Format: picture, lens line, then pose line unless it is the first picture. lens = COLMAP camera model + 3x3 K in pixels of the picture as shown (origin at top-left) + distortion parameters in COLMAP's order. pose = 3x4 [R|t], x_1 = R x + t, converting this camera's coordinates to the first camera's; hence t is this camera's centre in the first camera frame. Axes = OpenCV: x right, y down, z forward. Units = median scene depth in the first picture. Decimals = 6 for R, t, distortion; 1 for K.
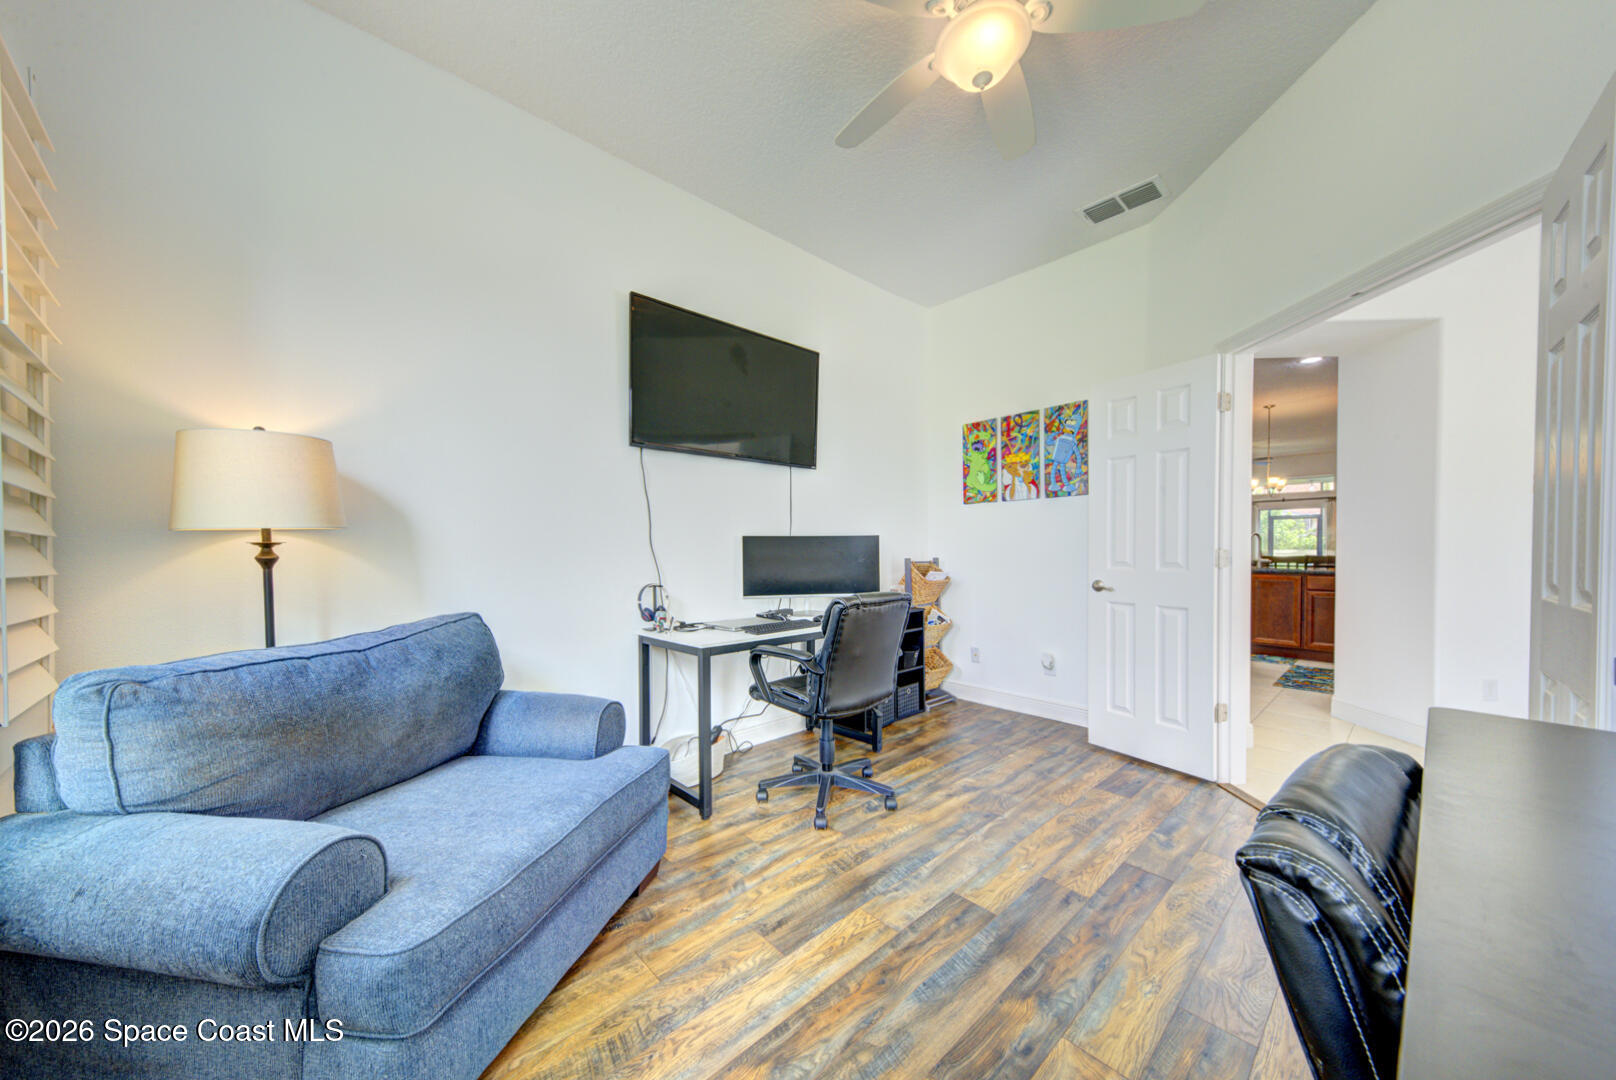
lens RADIAL K [[562.9, 0, 787.4], [0, 562.9, 553.5], [0, 0, 1]] dist [0.013943, 0.000073]
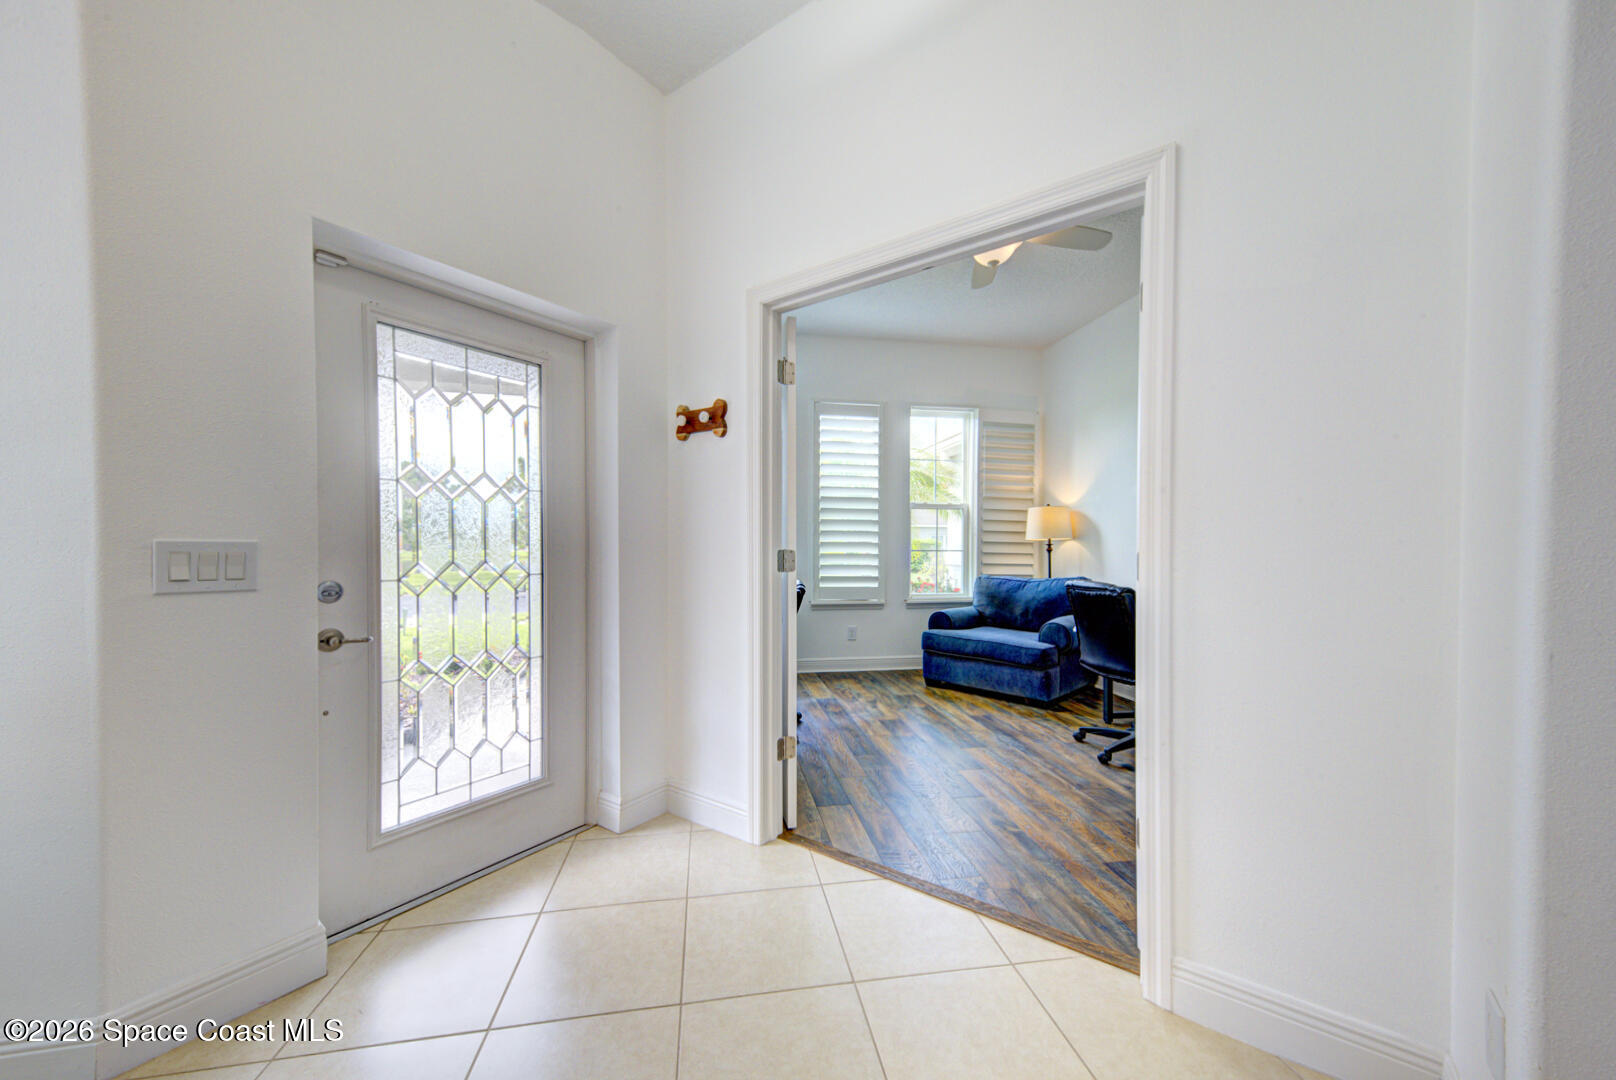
lens RADIAL K [[564.7, 0, 816.5], [0, 564.7, 550.3], [0, 0, 1]] dist [0.021482, -0.000050]
pose [[-0.528850, 0.005067, -0.848700, 1.588069], [-0.014721, 0.999777, 0.015141, -0.010745], [0.848587, 0.020501, -0.528658, 1.146671]]
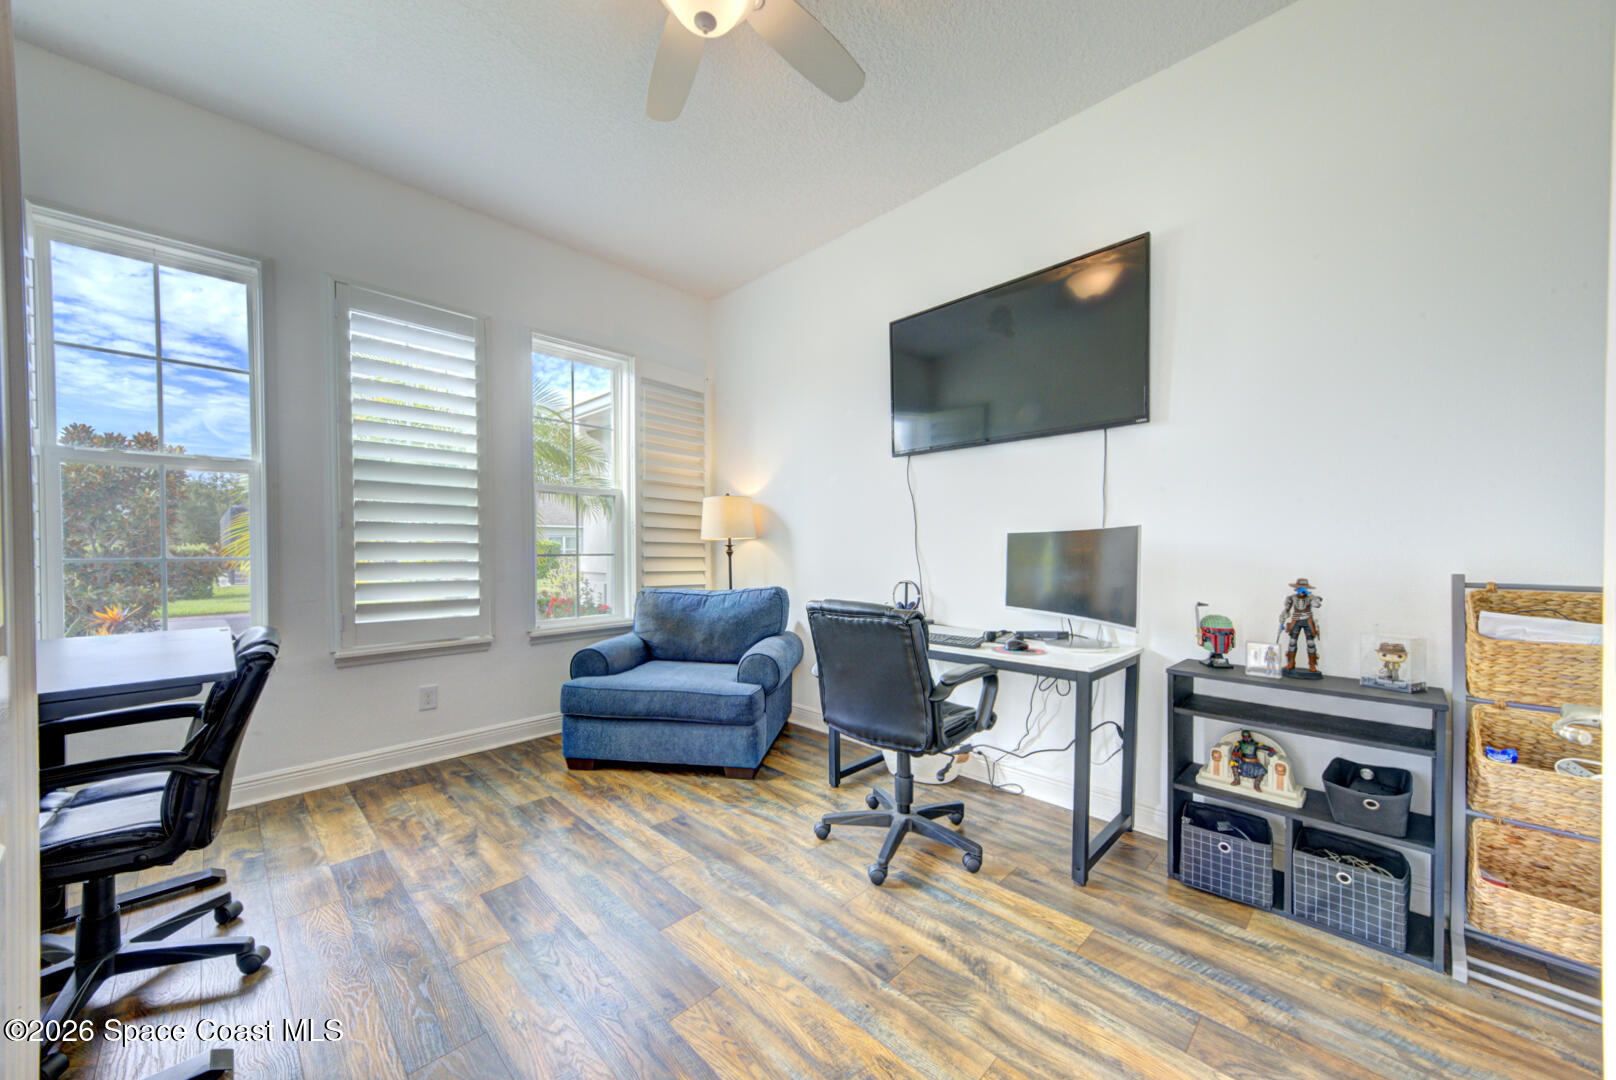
lens RADIAL K [[564.7, 0, 799.6], [0, 564.7, 556.2], [0, 0, 1]] dist [0.021482, -0.000050]
pose [[0.061064, 0.016398, -0.997999, 0.986847], [-0.010471, 0.999821, 0.015787, -0.010382], [0.998079, 0.009486, 0.061224, 0.865207]]
